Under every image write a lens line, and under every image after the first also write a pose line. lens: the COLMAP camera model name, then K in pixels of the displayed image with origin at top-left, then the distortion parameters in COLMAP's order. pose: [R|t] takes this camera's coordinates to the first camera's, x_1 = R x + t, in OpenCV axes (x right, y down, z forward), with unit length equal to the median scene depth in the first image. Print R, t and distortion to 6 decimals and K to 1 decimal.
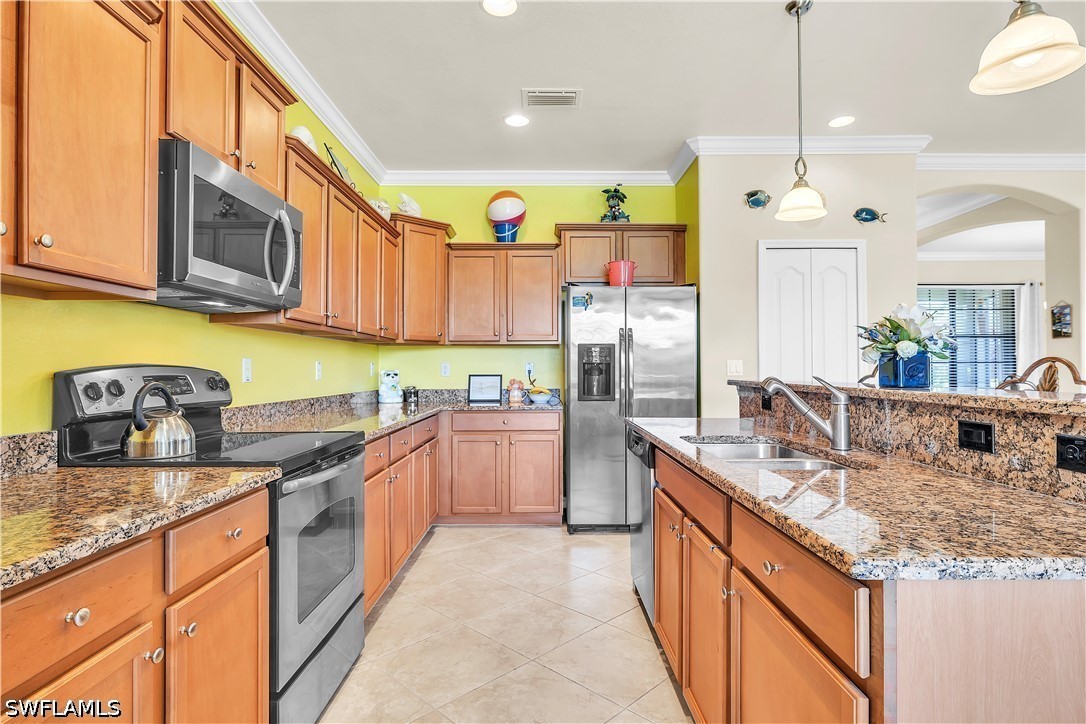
lens RADIAL K [[573.8, 0, 545.9], [0, 573.8, 363.0], [0, 0, 1]] dist [-0.000052, 0.001054]
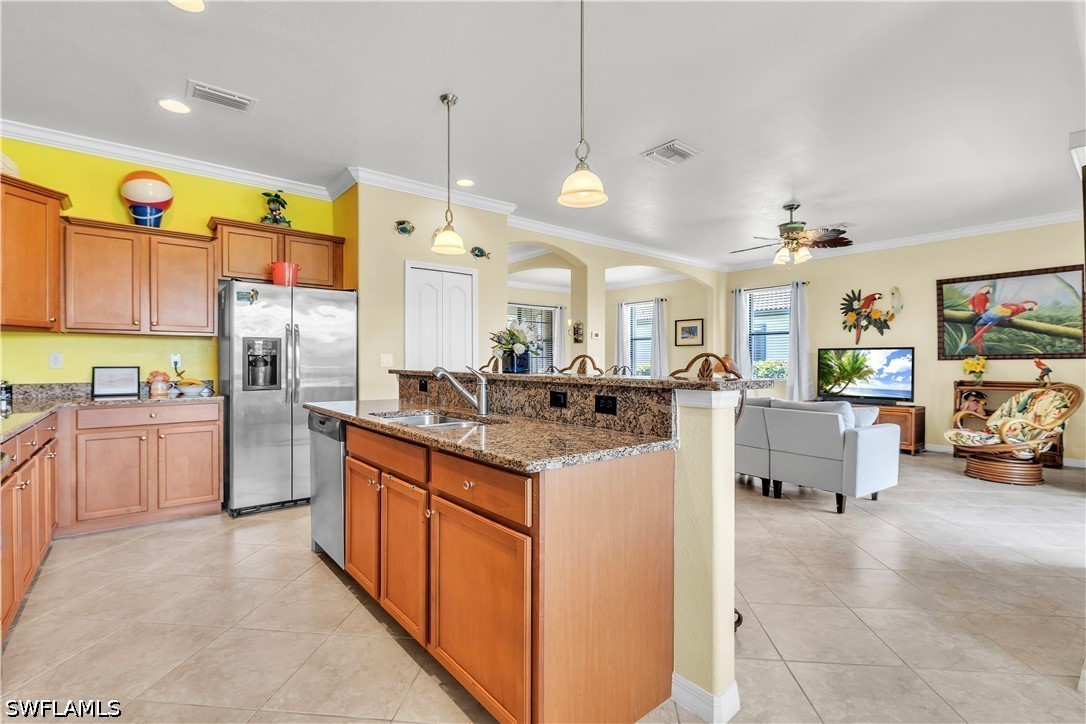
lens RADIAL K [[499.2, 0, 540.3], [0, 499.2, 364.4], [0, 0, 1]] dist [-0.001337, 0.008248]
pose [[0.781230, -0.000560, 0.624243, -0.087050], [-0.009469, 0.999874, 0.012747, 0.000495], [-0.624171, -0.015869, 0.781126, -0.056162]]
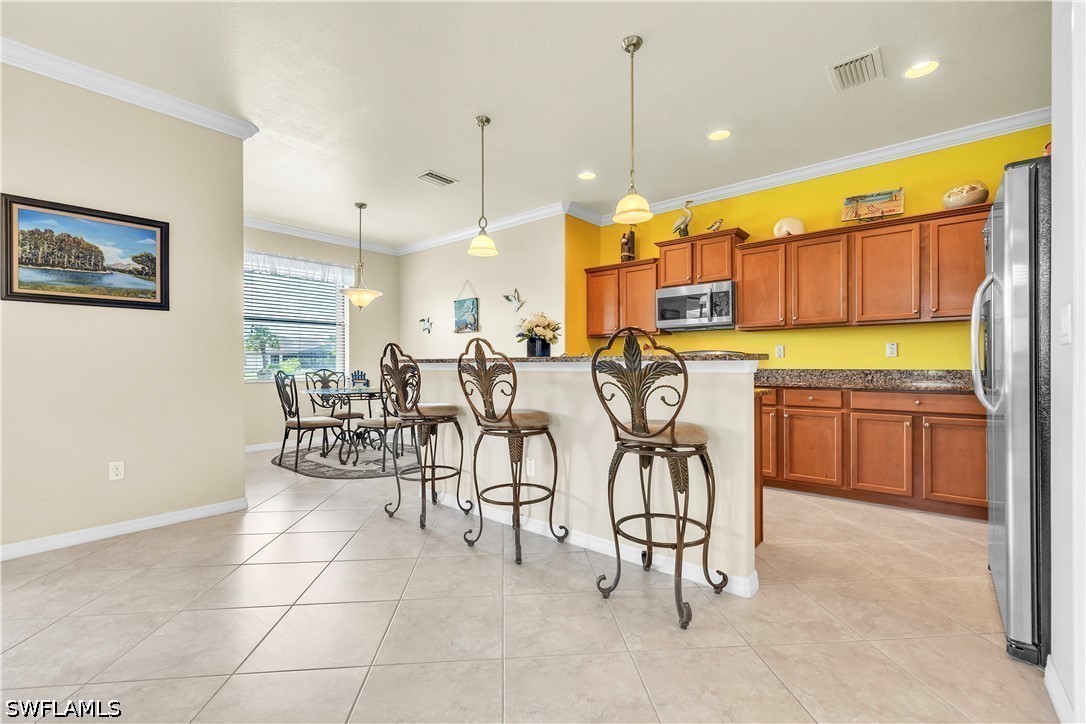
lens RADIAL K [[464.9, 0, 541.2], [0, 464.9, 355.4], [0, 0, 1]] dist [0.001724, 0.000975]
pose [[-0.659383, -0.006284, -0.751781, 0.790339], [0.012066, 0.999748, -0.018940, 0.030325], [0.751710, -0.021560, -0.659141, 0.903167]]
